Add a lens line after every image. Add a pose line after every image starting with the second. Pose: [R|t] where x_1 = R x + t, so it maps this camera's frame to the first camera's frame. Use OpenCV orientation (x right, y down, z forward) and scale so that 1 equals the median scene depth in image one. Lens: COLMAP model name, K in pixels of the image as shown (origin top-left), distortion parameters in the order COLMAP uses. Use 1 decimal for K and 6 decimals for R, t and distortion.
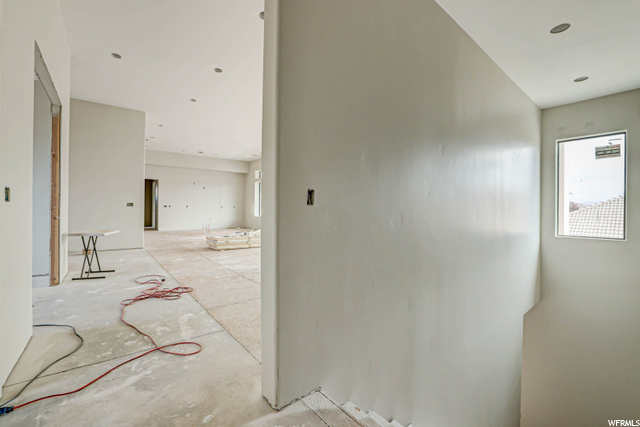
lens RADIAL K [[268.5, 0, 324.2], [0, 268.5, 209.4], [0, 0, 1]] dist [0.015333, 0.000833]
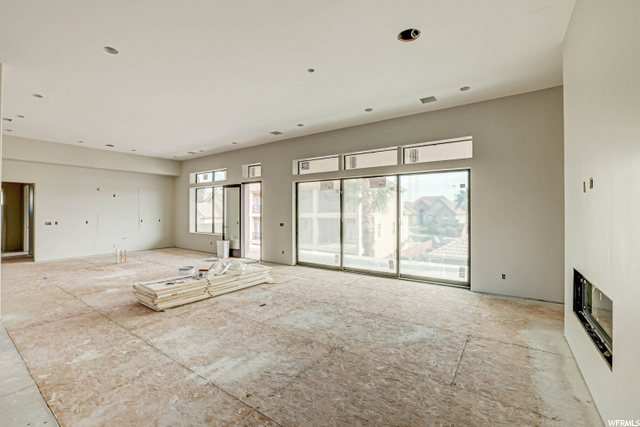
lens RADIAL K [[268.5, 0, 315.2], [0, 268.5, 212.3], [0, 0, 1]] dist [0.015333, 0.000833]
pose [[0.969407, -0.008333, 0.245318, -0.109573], [0.006996, 0.999956, 0.006324, -0.037362], [-0.245359, -0.004414, 0.969422, 0.178716]]
